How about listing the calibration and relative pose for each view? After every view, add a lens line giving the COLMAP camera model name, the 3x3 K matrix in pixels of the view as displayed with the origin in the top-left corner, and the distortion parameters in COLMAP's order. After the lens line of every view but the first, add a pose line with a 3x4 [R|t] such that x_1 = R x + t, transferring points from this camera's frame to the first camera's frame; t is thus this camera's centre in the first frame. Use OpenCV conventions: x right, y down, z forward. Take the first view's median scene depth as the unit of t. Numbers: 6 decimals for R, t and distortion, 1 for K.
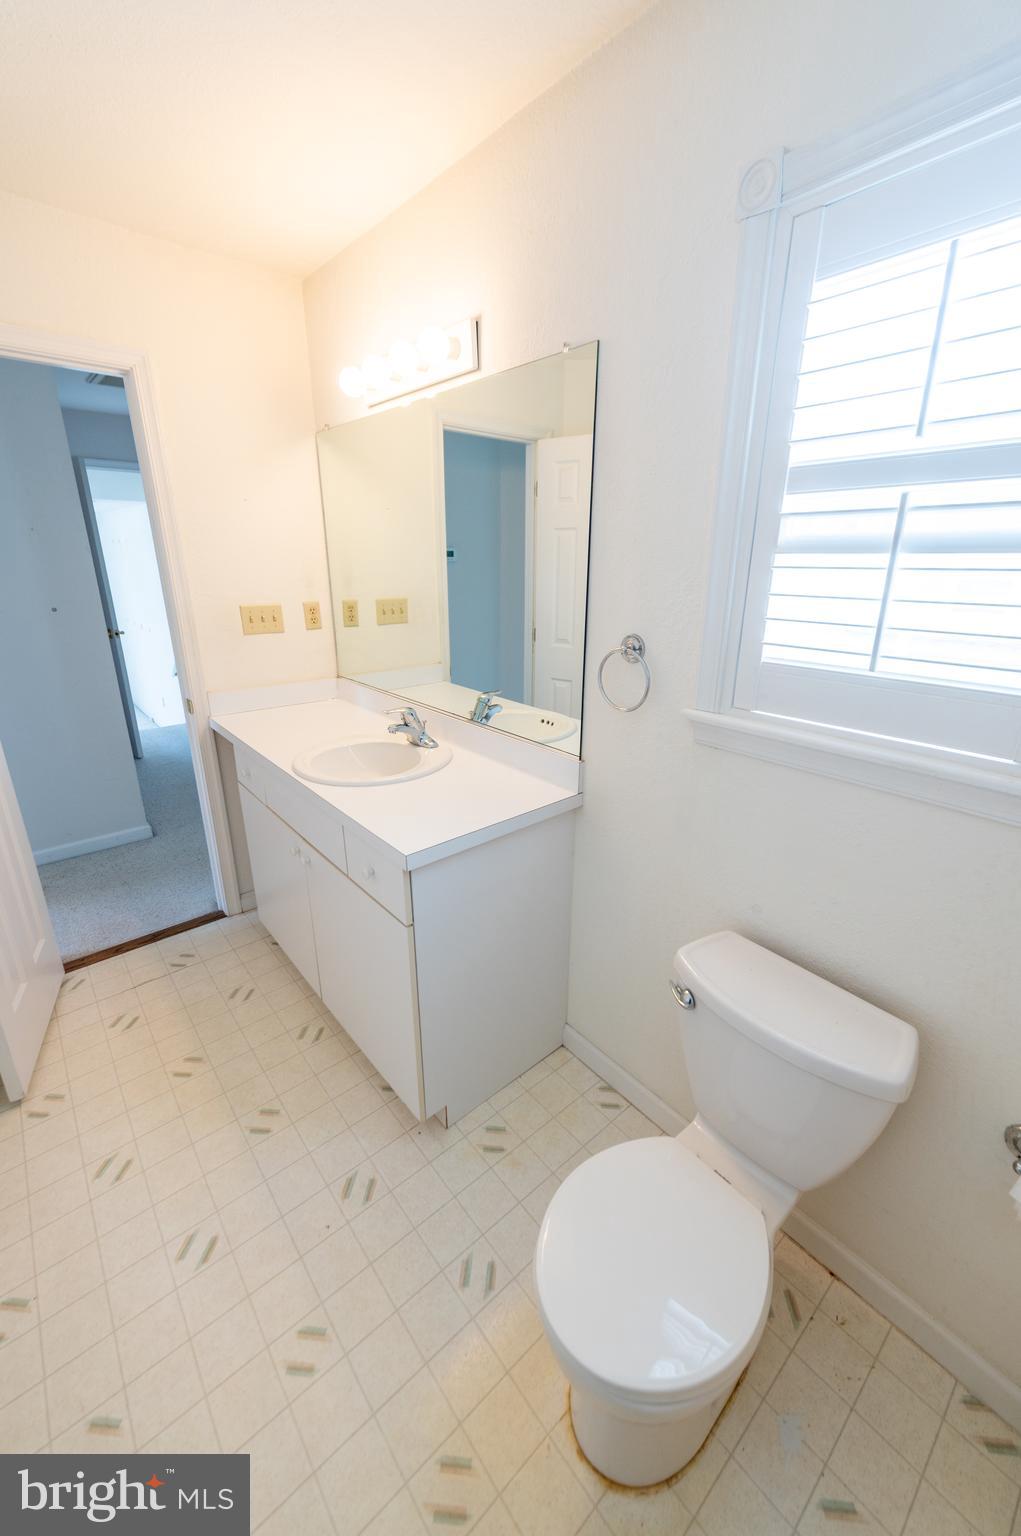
lens RADIAL K [[607.5, 0, 513.0], [0, 607.5, 761.6], [0, 0, 1]] dist [0.016822, -0.000369]
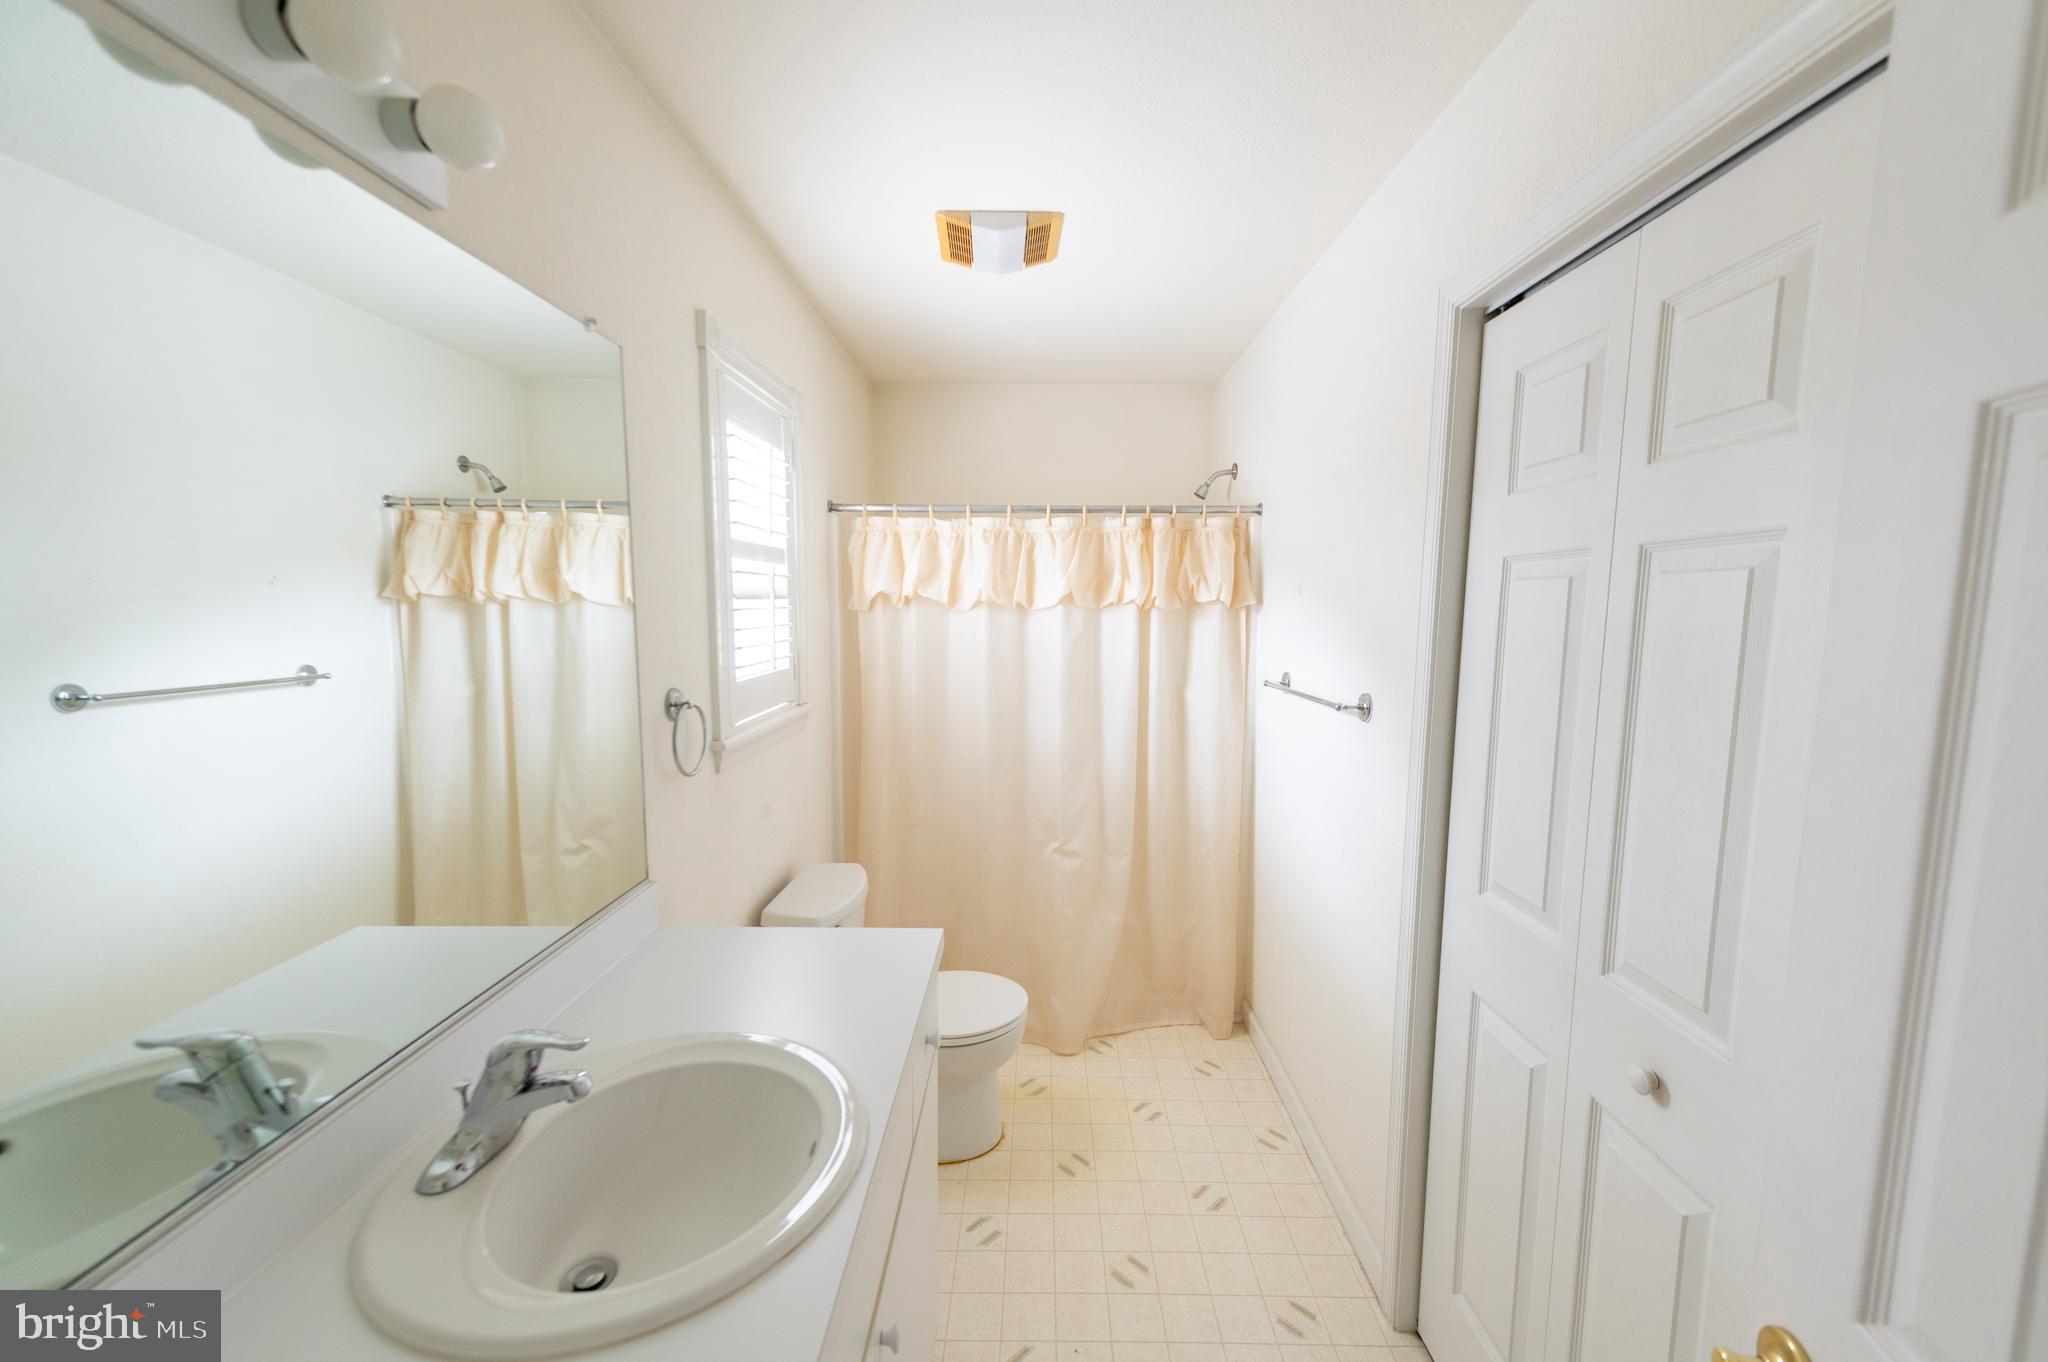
lens RADIAL K [[810.1, 0, 1029.8], [0, 810.1, 684.8], [0, 0, 1]] dist [0.016822, -0.000369]
pose [[-0.753741, -0.079627, 0.652329, -1.157581], [0.203030, 0.915857, 0.346388, -0.634095], [-0.625022, 0.393530, -0.674153, 1.810856]]
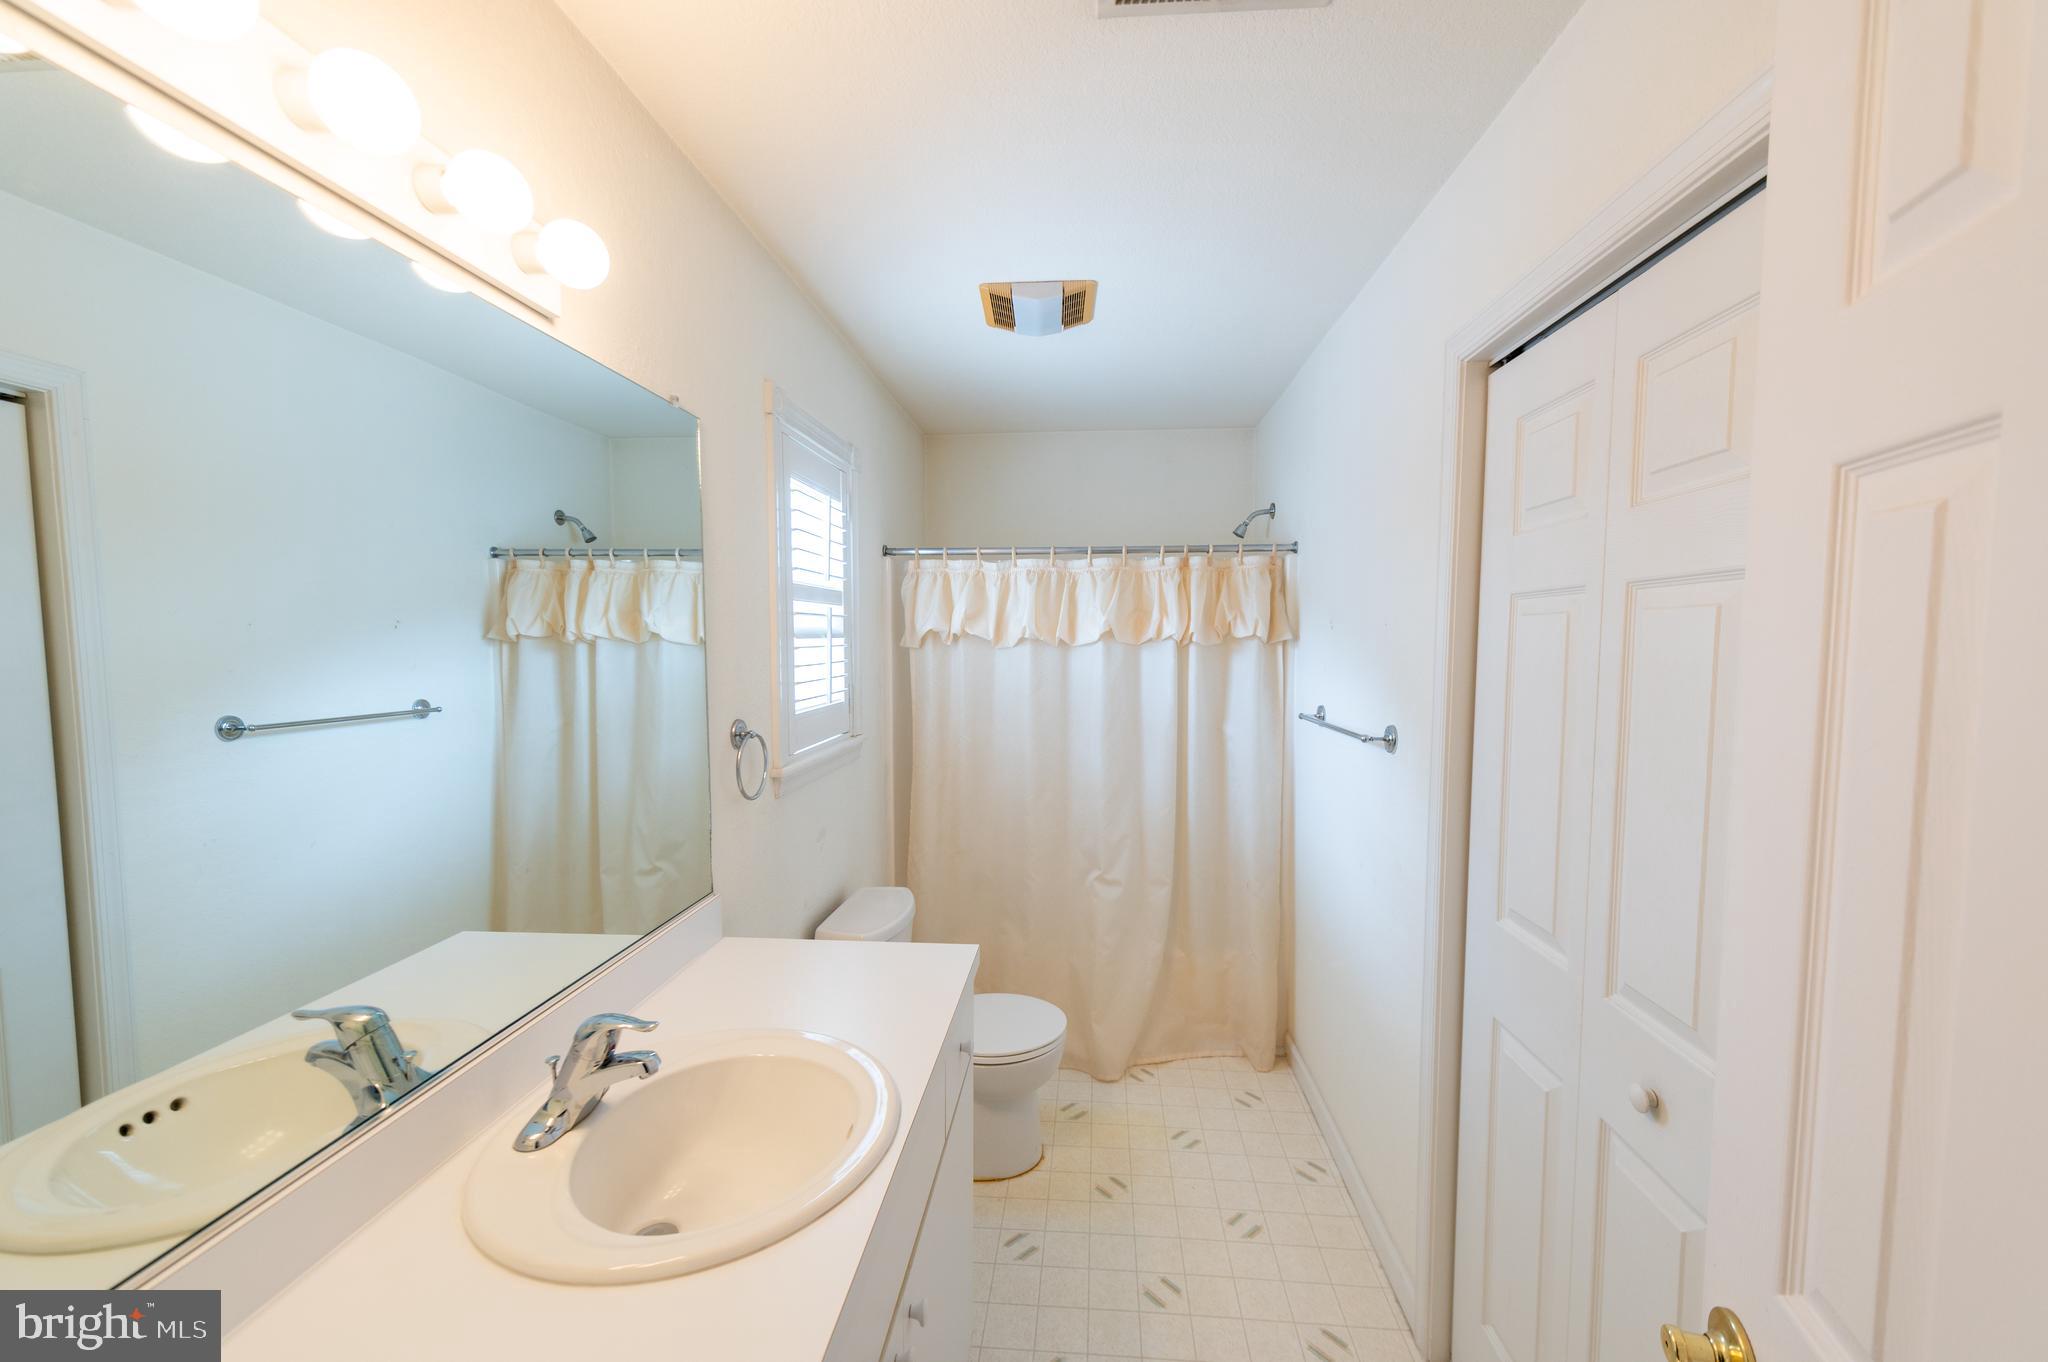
lens RADIAL K [[810.1, 0, 1030.5], [0, 810.1, 682.2], [0, 0, 1]] dist [0.016822, -0.000369]
pose [[-0.704513, -0.047012, 0.708133, -1.267971], [0.226610, 0.930668, 0.287238, -0.652080], [-0.672540, 0.362833, -0.645014, 1.851504]]
